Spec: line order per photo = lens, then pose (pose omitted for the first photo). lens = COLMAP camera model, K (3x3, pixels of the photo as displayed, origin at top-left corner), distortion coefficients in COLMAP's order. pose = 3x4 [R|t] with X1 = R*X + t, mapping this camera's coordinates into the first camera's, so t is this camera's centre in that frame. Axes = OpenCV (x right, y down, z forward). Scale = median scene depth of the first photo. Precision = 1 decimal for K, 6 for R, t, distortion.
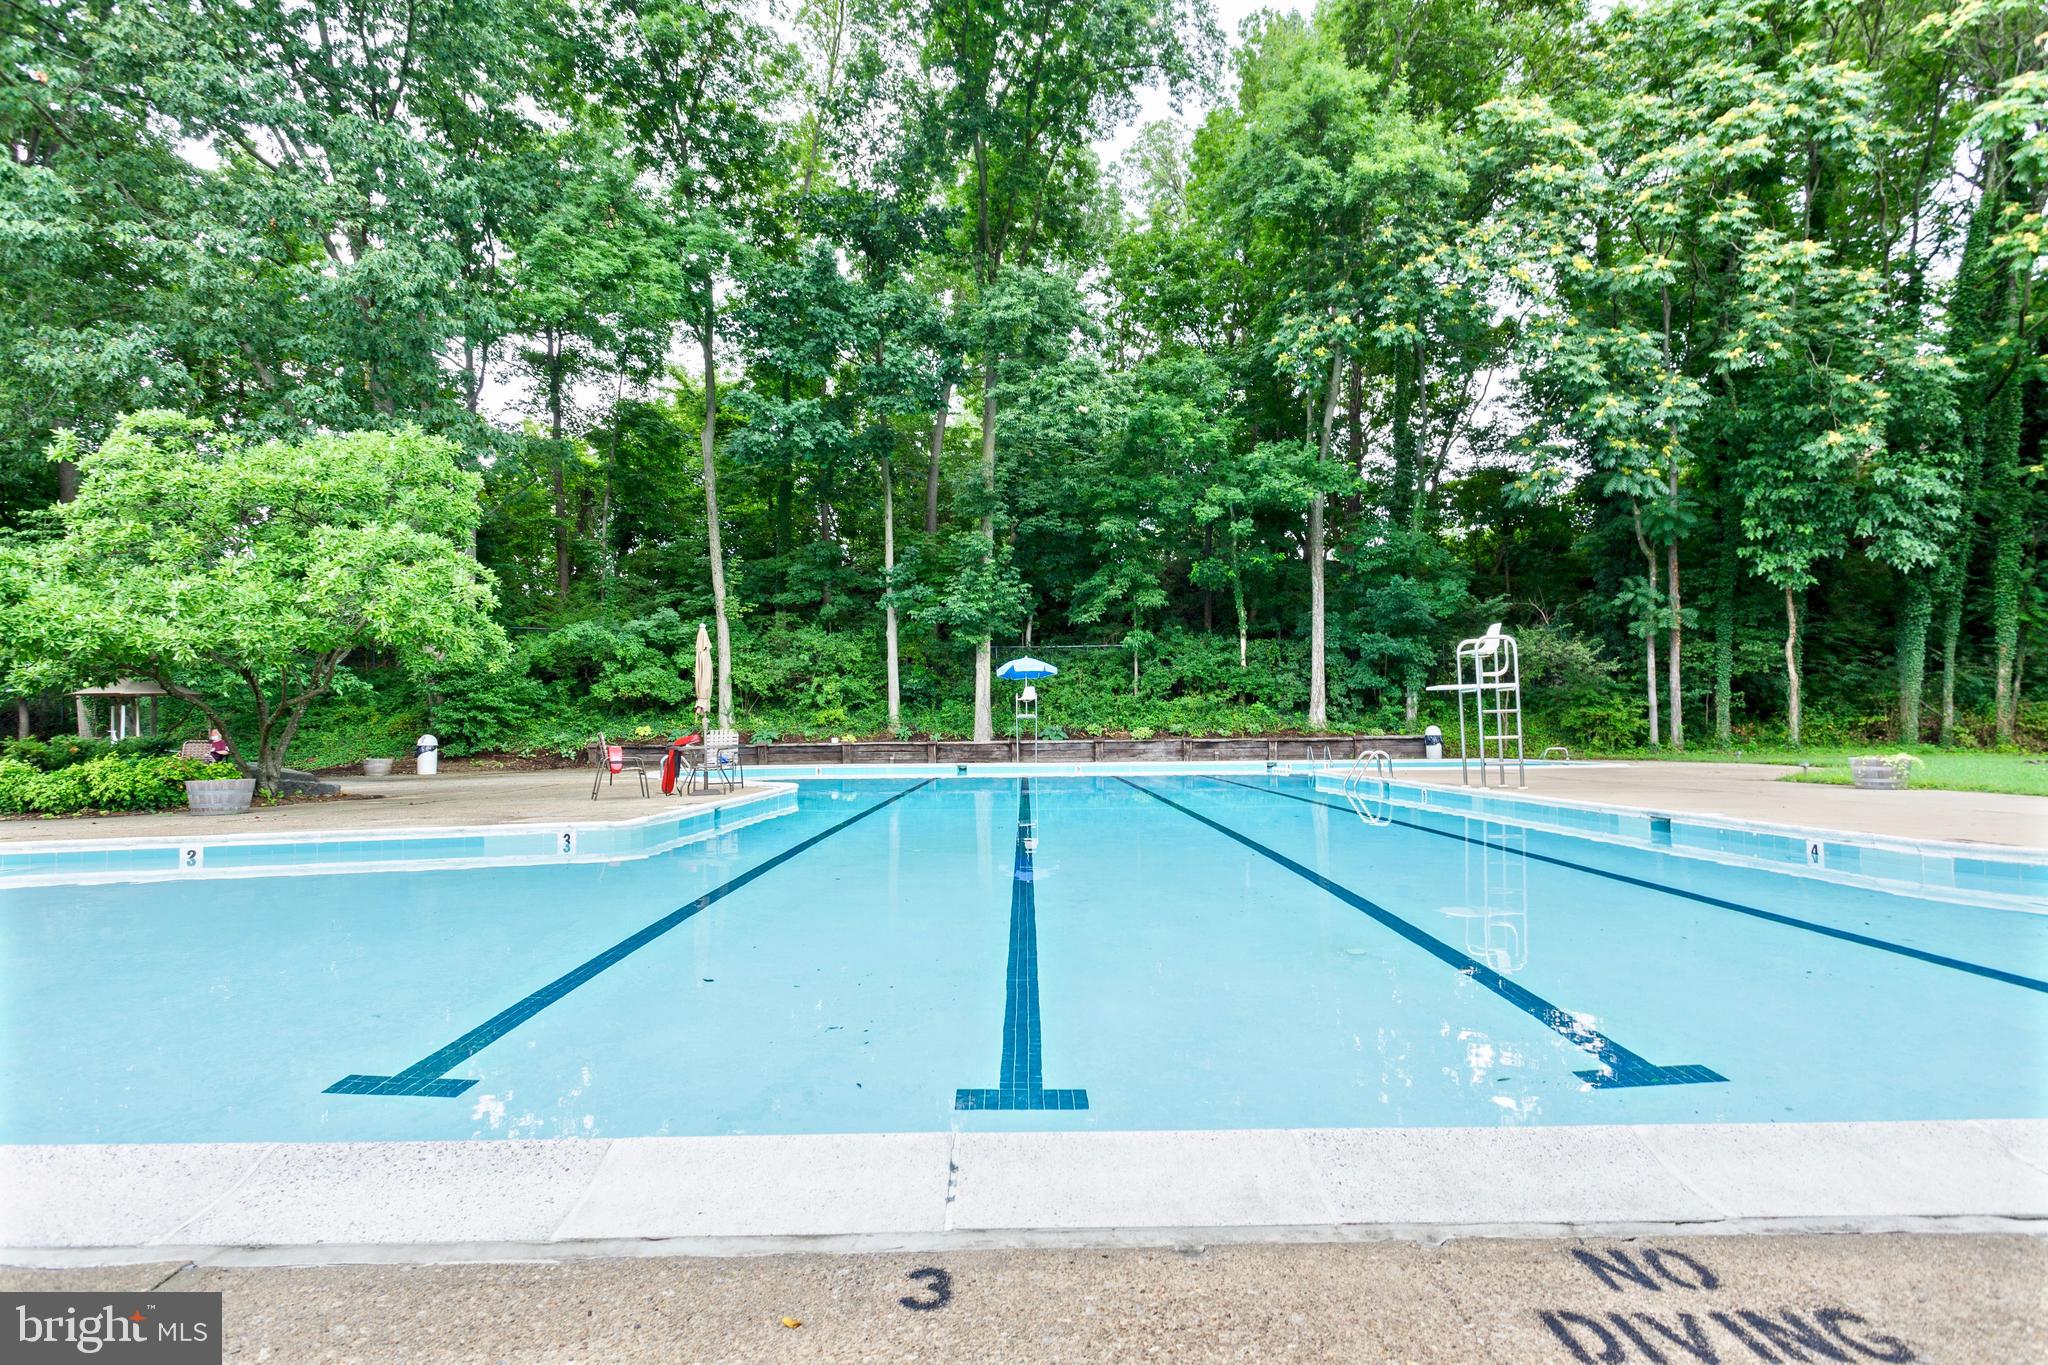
lens RADIAL K [[973.7, 0, 1024.0], [0, 973.7, 682.5], [0, 0, 1]] dist [0.004239, 0.001413]
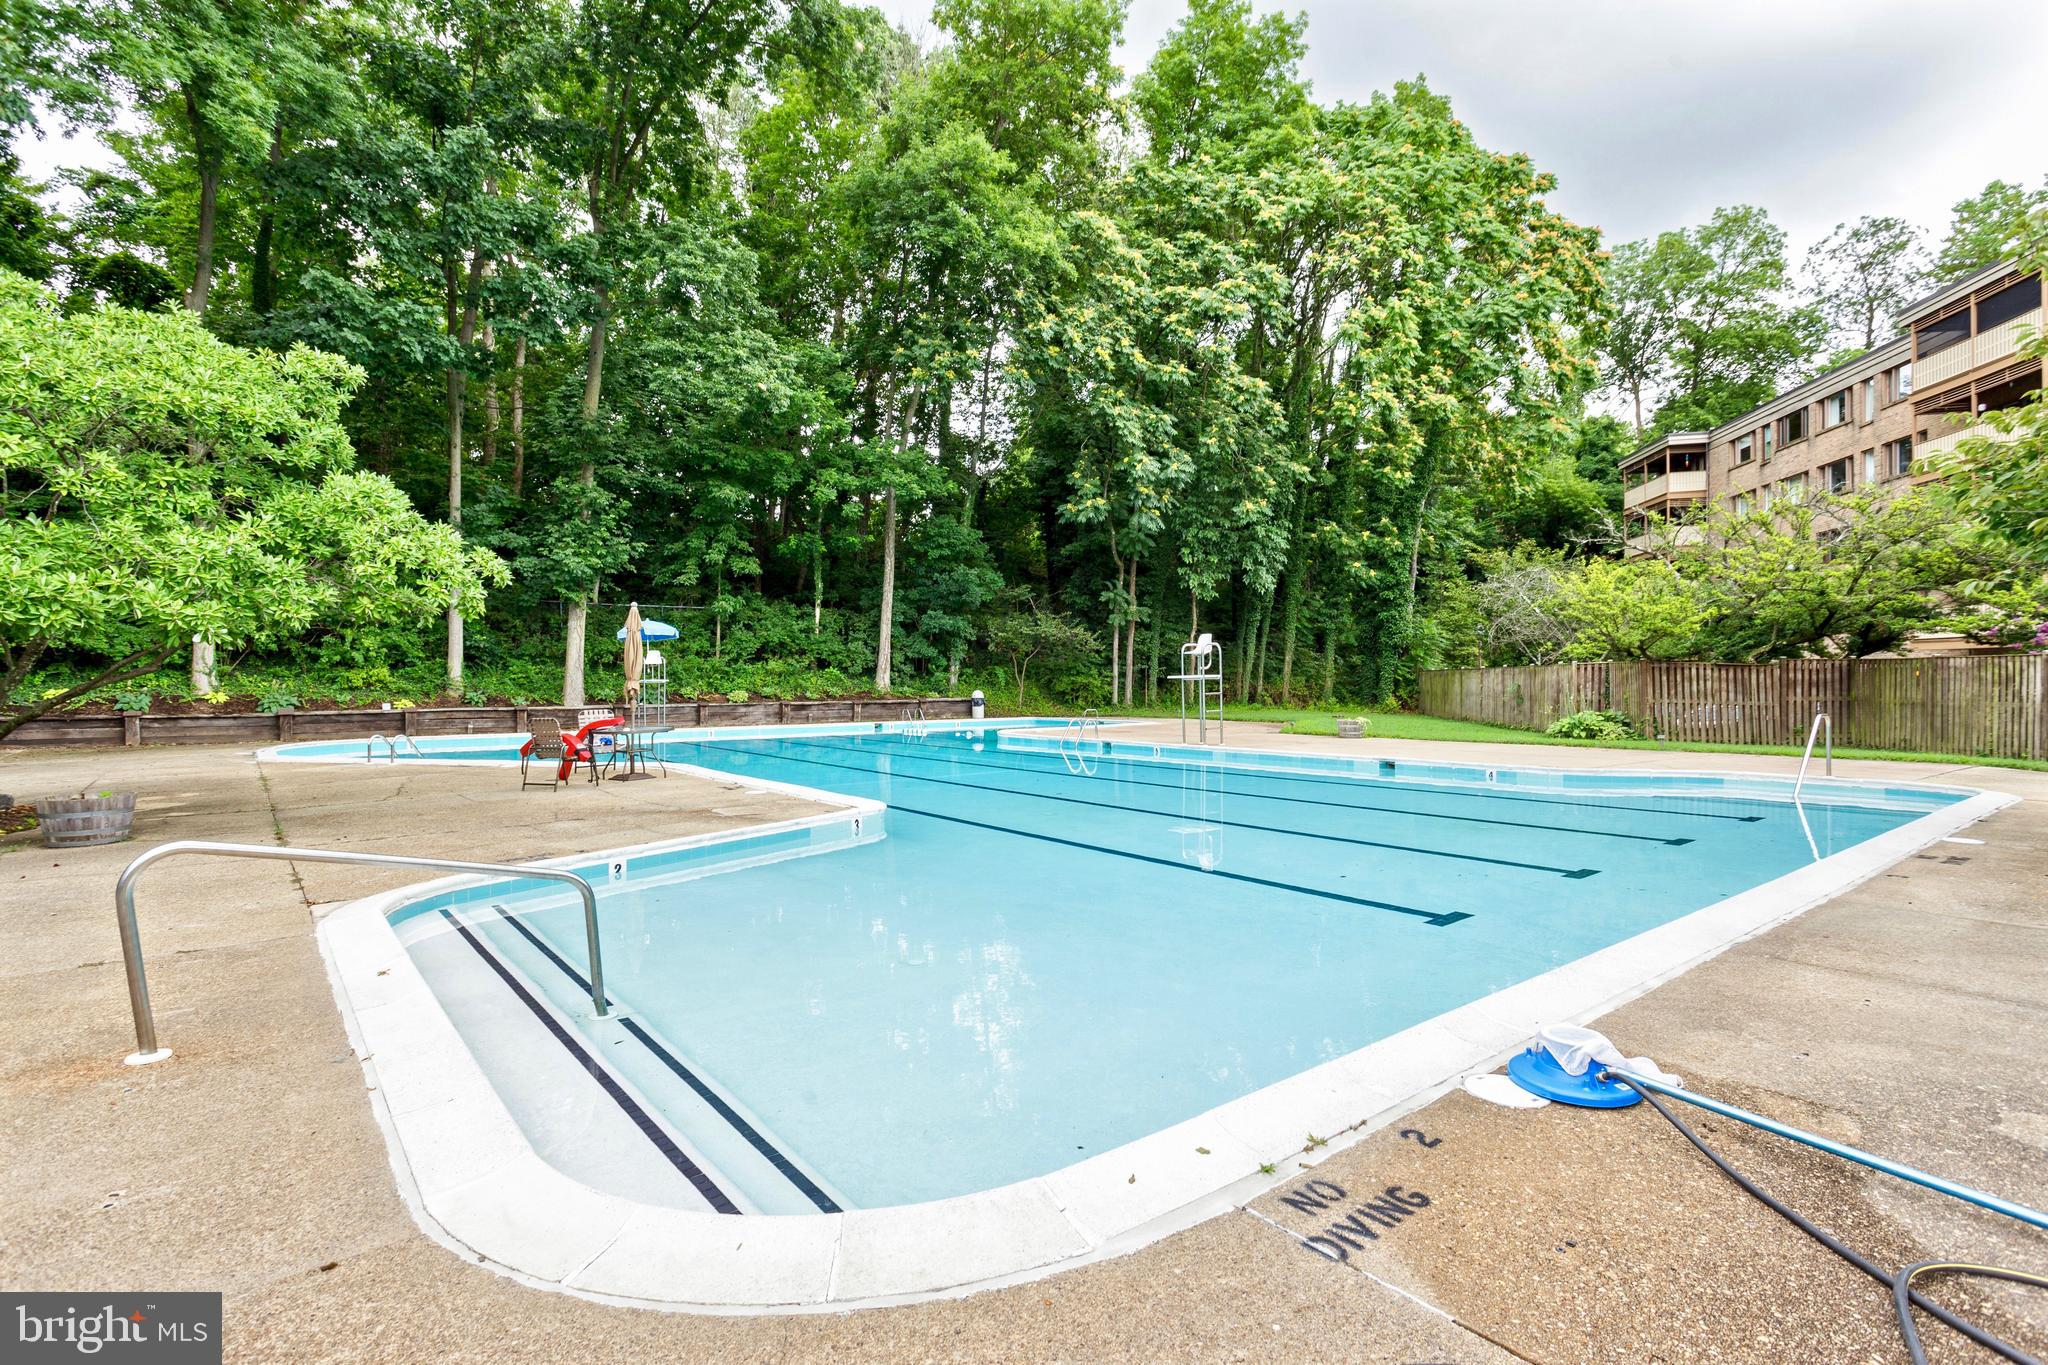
lens RADIAL K [[979.7, 0, 1027.6], [0, 979.7, 665.9], [0, 0, 1]] dist [0.001503, 0.001171]
pose [[0.786286, 0.015971, 0.617656, -0.288170], [-0.037746, 0.999040, 0.022218, -0.015356], [-0.616708, -0.040784, 0.786134, -0.000698]]
